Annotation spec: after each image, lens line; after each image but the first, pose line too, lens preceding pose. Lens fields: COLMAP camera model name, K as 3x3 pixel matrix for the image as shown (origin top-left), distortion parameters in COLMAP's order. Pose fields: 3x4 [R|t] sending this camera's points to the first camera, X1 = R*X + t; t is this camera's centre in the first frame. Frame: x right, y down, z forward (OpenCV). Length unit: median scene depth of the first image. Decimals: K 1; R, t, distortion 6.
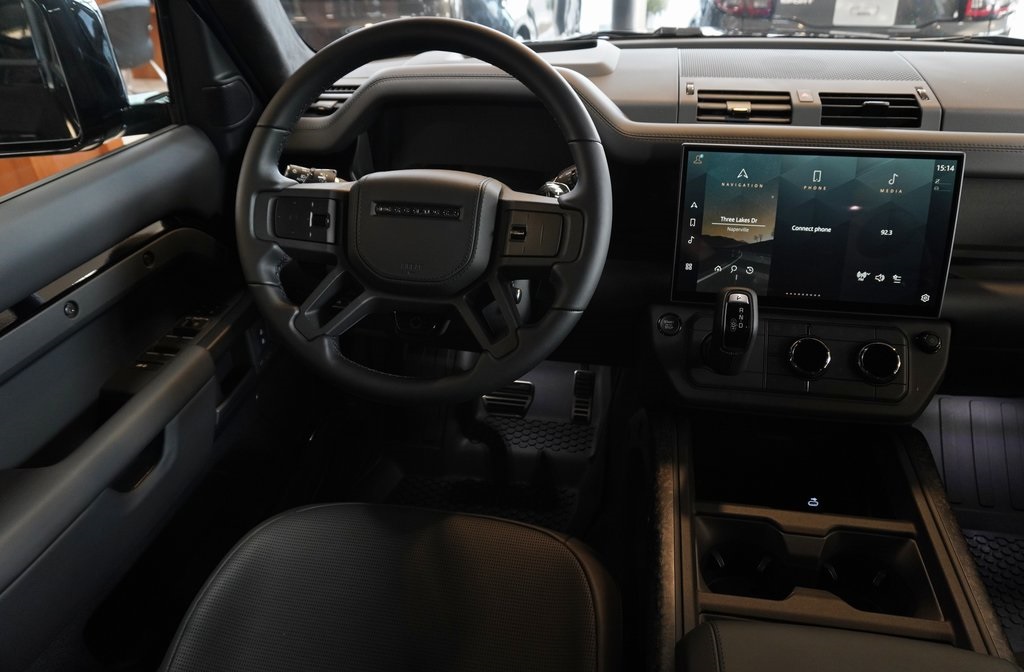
lens RADIAL K [[715.0, 0, 512.0], [0, 715.0, 336.0], [0, 0, 1]] dist [-0.038525, 0.048094]
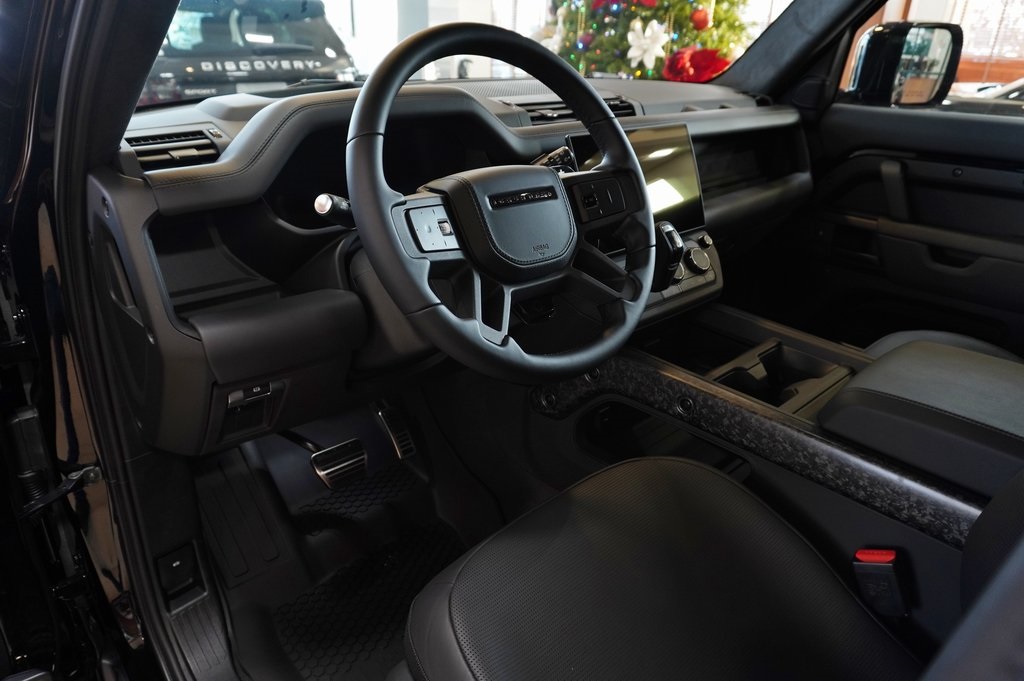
lens RADIAL K [[699.7, 0, 527.8], [0, 699.7, 337.5], [0, 0, 1]] dist [-0.008988, -0.003002]
pose [[0.594201, -0.297928, 0.747104, -0.862598], [0.390905, 0.918758, 0.055478, -0.037973], [-0.702936, 0.259082, 0.662388, 0.311378]]
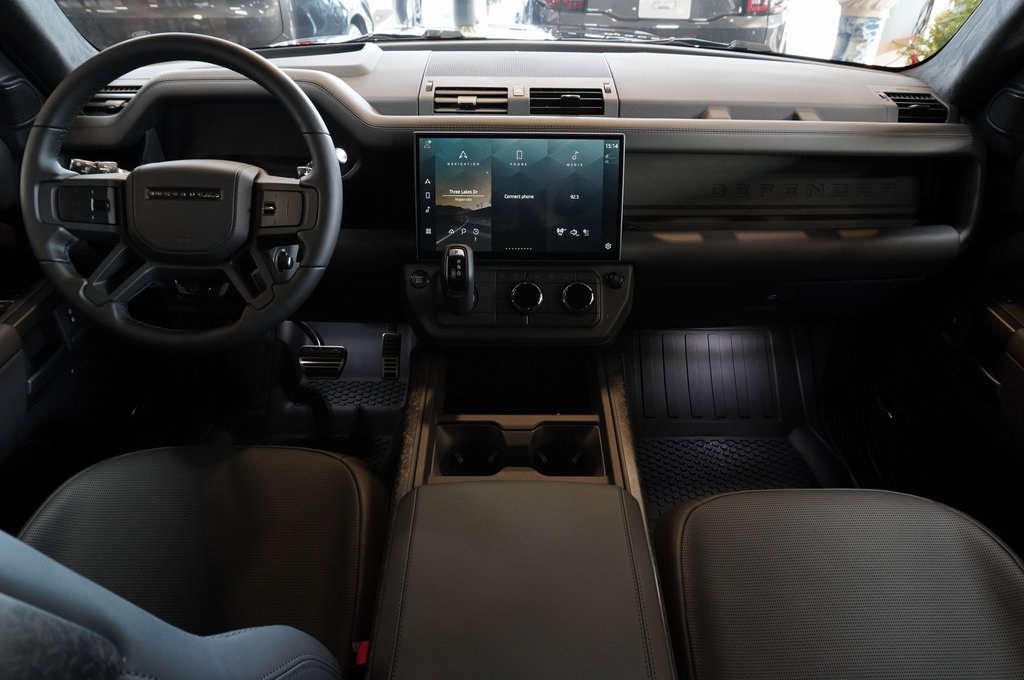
lens RADIAL K [[708.3, 0, 512.0], [0, 708.3, 340.0], [0, 0, 1]] dist [-0.035032, 0.040874]
pose [[0.982892, -0.071781, 0.169621, 0.172998], [0.067390, 0.997229, 0.031512, 0.064980], [-0.171413, -0.019542, 0.985005, -0.252806]]
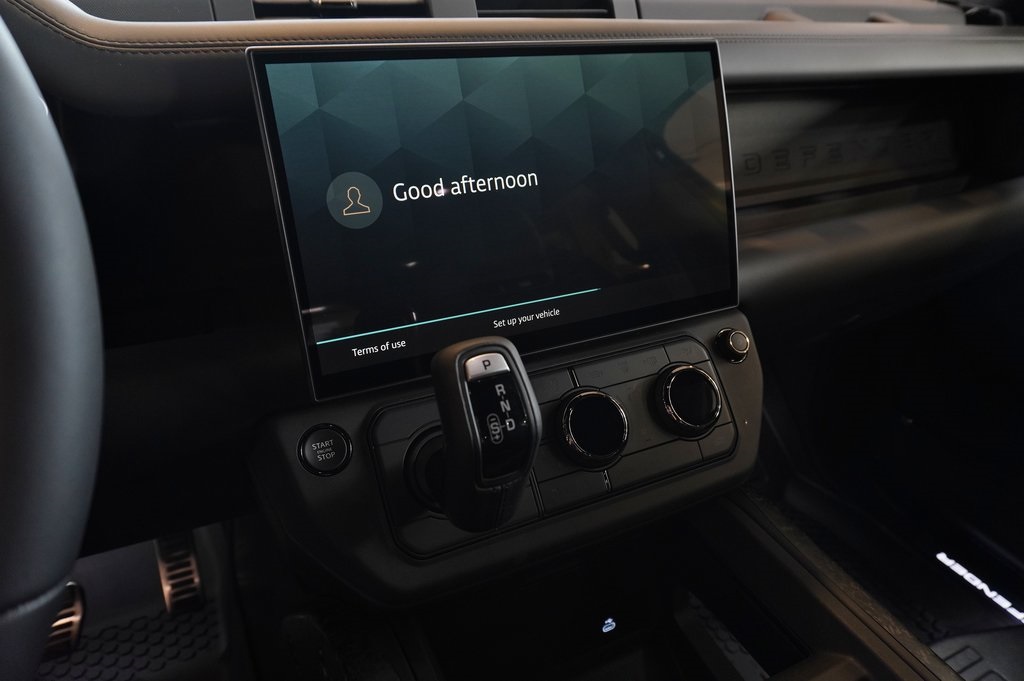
lens RADIAL K [[699.7, 0, 527.8], [0, 699.7, 337.5], [0, 0, 1]] dist [-0.008988, -0.003002]
pose [[0.797580, -0.247636, 0.550039, 0.100259], [0.273004, 0.961304, 0.036927, -0.071084], [-0.537899, 0.120711, 0.834322, 0.578995]]
